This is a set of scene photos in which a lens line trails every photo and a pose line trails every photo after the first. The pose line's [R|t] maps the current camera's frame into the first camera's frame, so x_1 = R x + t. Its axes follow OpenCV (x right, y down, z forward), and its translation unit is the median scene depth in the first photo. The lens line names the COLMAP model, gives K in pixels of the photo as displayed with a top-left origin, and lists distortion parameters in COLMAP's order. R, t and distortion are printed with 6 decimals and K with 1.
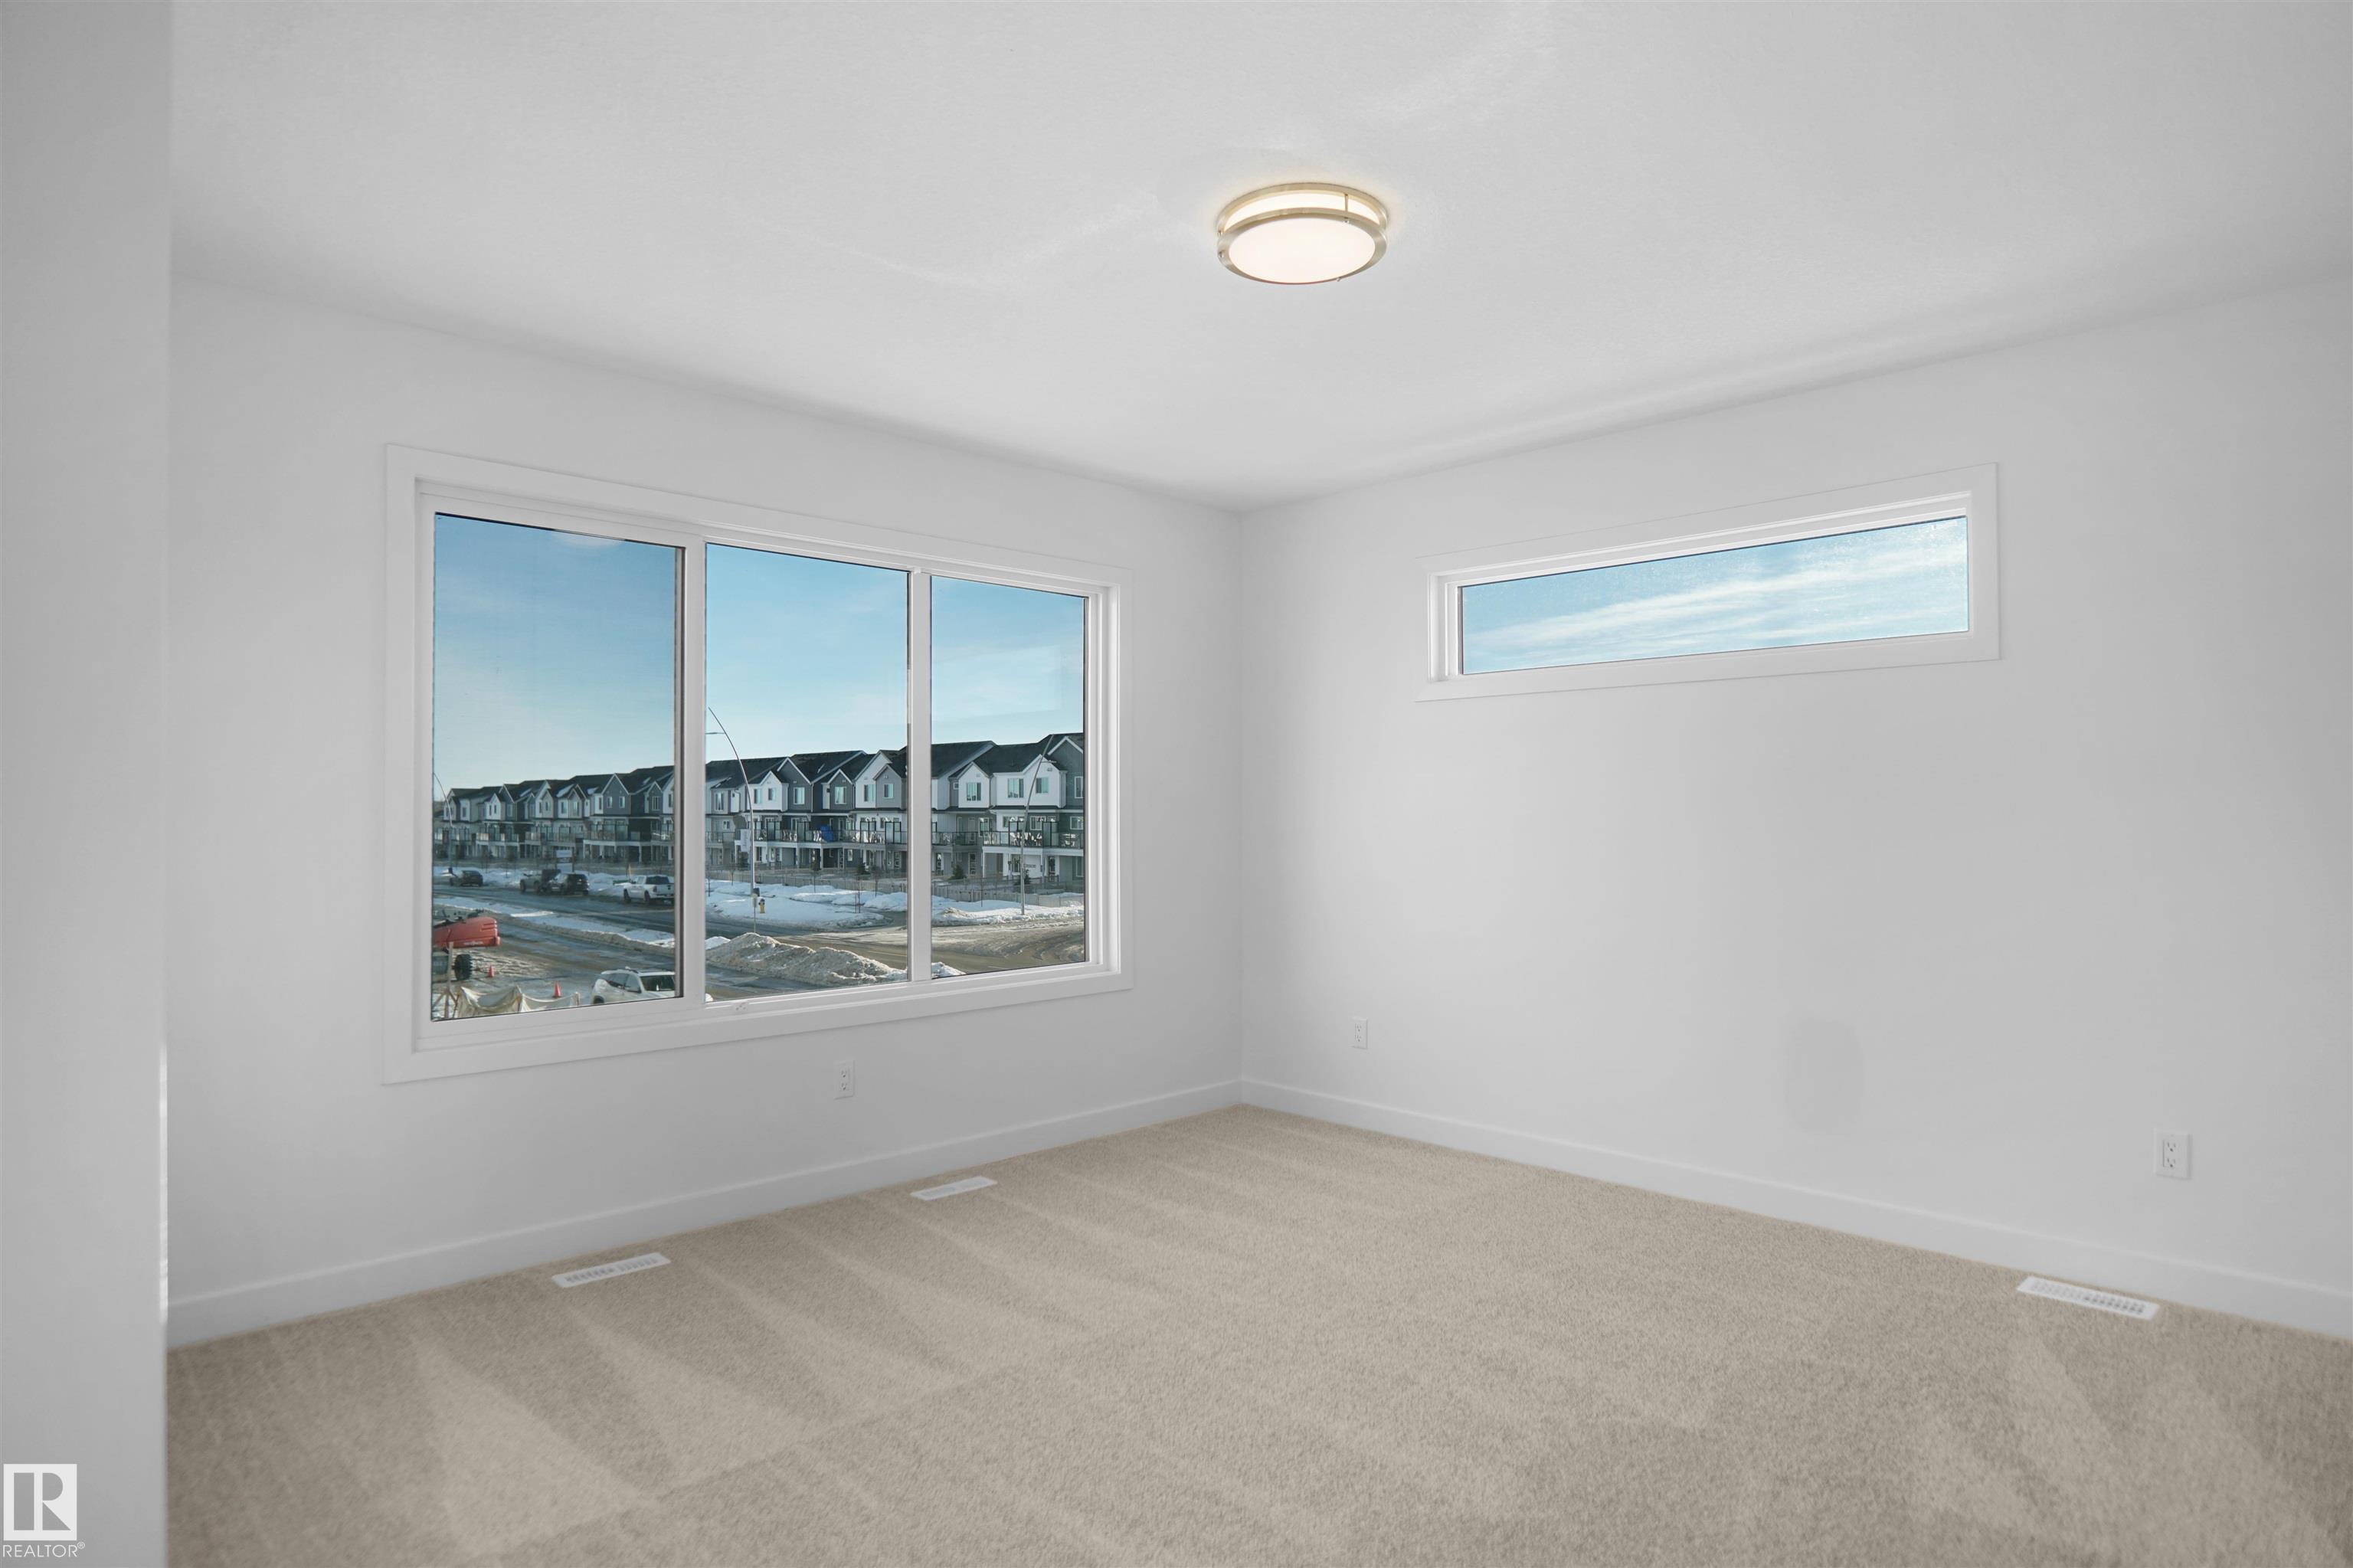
lens RADIAL K [[1270.1, 0, 1176.5], [0, 1270.1, 784.0], [0, 0, 1]] dist [-0.024115, 0.008266]
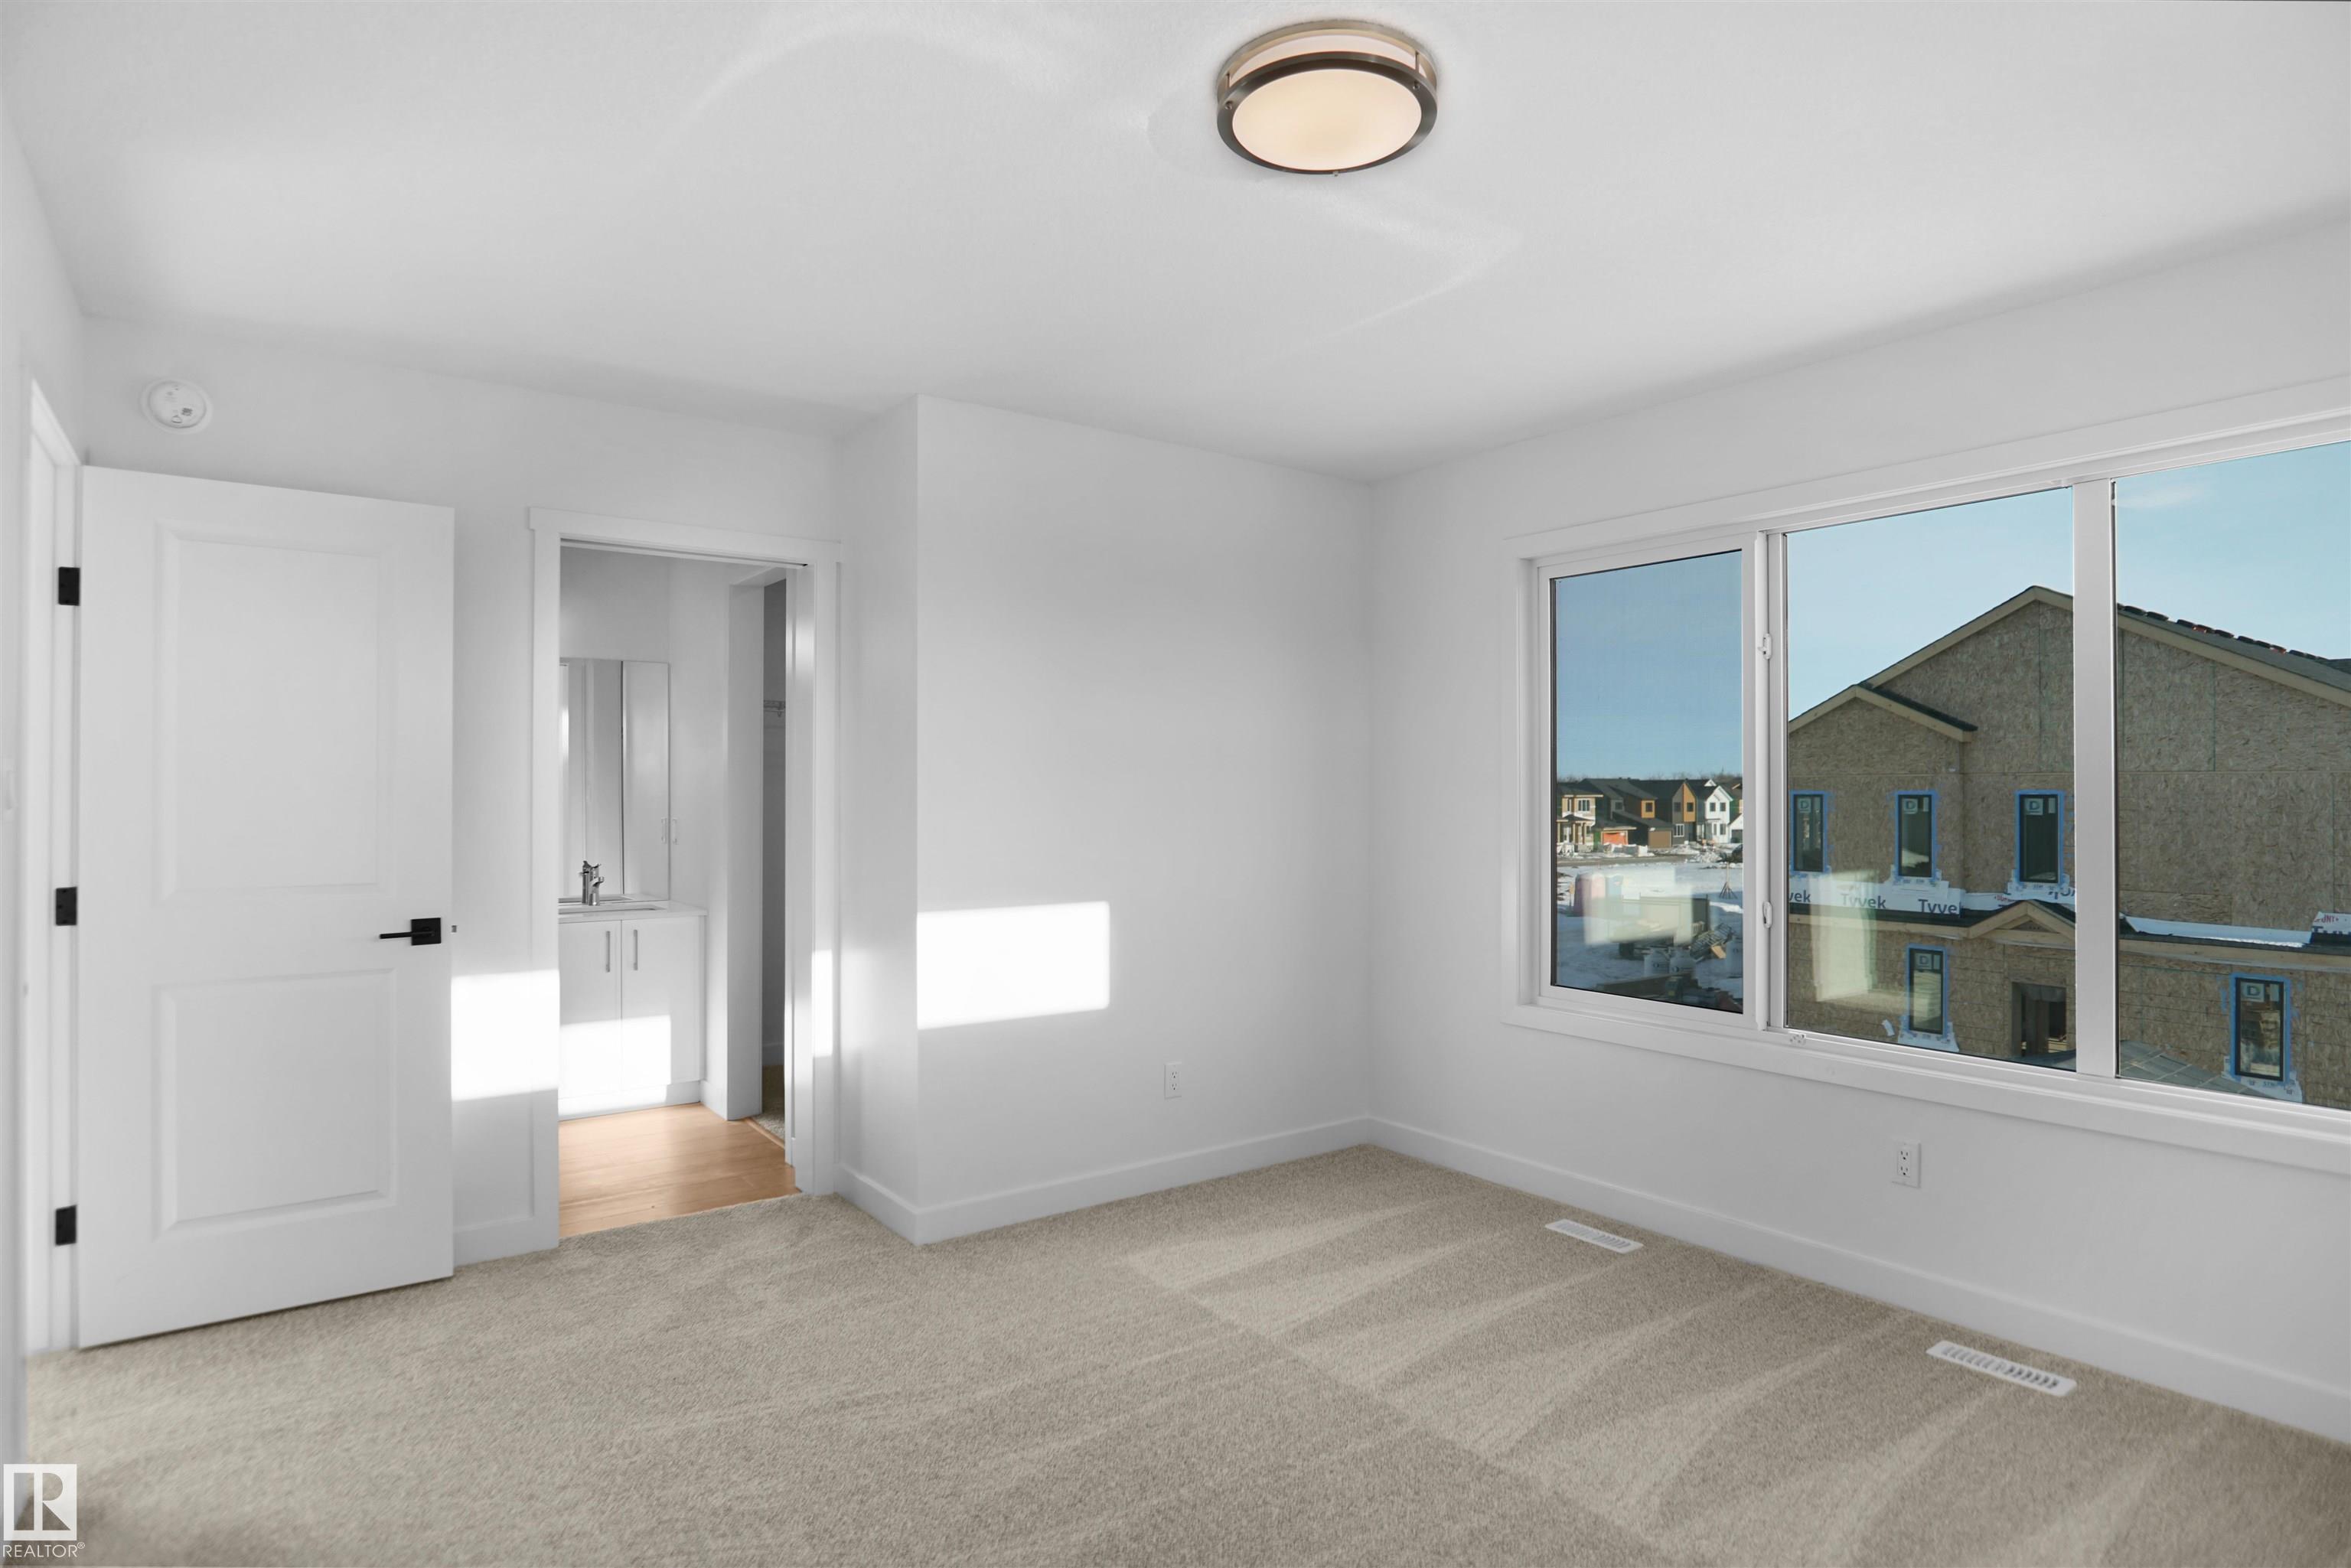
lens RADIAL K [[1268.9, 0, 1175.5], [0, 1268.9, 784.0], [0, 0, 1]] dist [-0.024115, 0.008266]
pose [[-0.115517, 0.006824, -0.993282, 0.706070], [0.030227, 0.999537, 0.003351, -0.027092], [0.992845, -0.029637, -0.115670, 0.788831]]
